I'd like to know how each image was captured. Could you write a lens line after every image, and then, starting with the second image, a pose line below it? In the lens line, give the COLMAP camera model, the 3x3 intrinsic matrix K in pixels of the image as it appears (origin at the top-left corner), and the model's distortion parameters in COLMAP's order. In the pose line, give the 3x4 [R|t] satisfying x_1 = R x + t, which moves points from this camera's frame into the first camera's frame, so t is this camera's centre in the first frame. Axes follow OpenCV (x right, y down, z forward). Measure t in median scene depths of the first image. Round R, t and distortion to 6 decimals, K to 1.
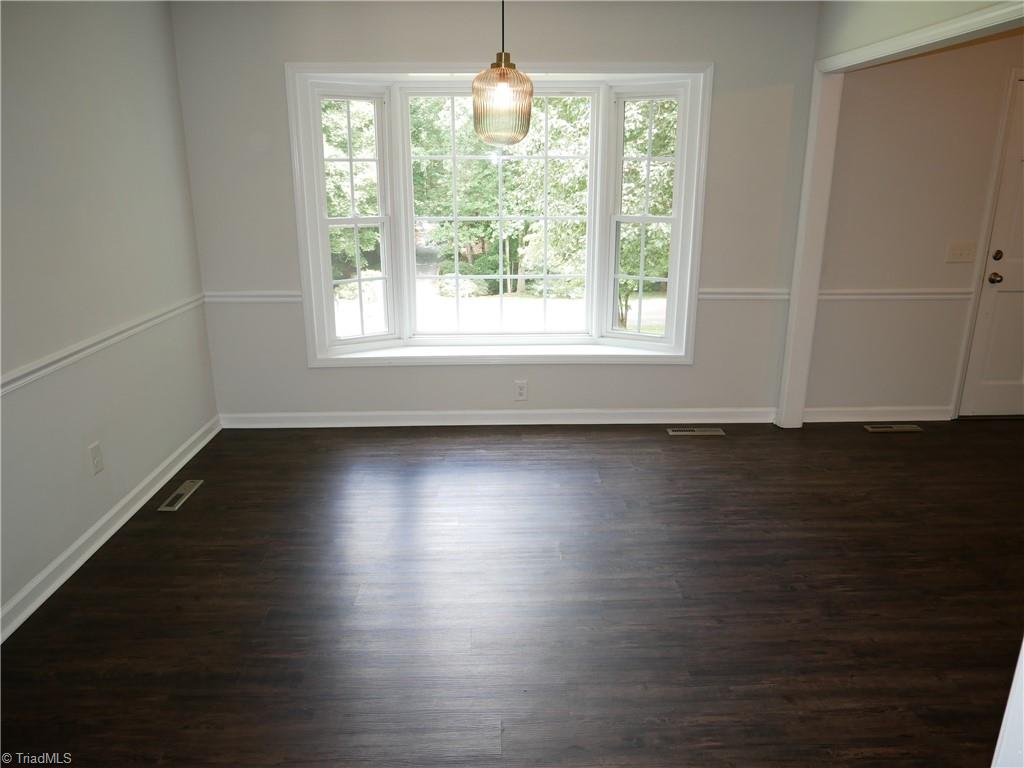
lens RADIAL K [[724.6, 0, 511.9], [0, 724.6, 386.8], [0, 0, 1]] dist [-0.041617, 0.014741]
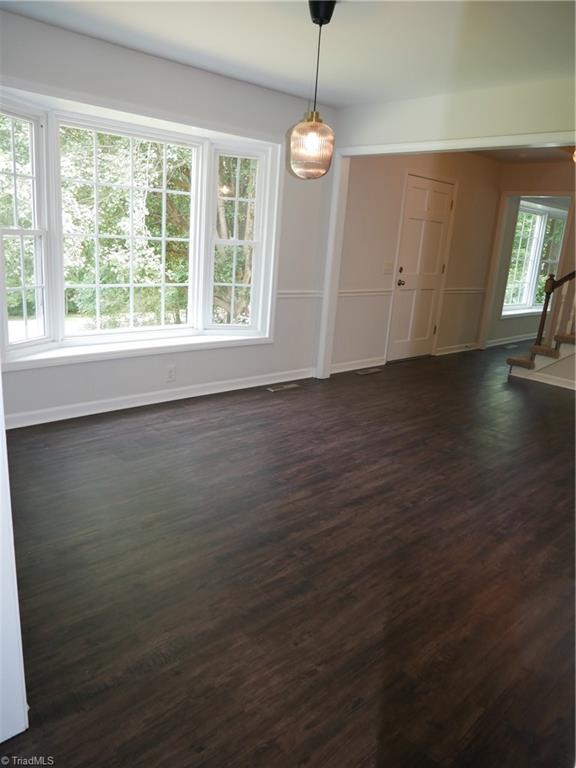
lens RADIAL K [[543.4, 0, 291.3], [0, 543.4, 382.1], [0, 0, 1]] dist [-0.041617, 0.014741]
pose [[0.753381, -0.120196, 0.646506, -0.452031], [0.123736, 0.991503, 0.040145, 0.007952], [-0.645838, 0.049751, 0.761852, 0.145103]]
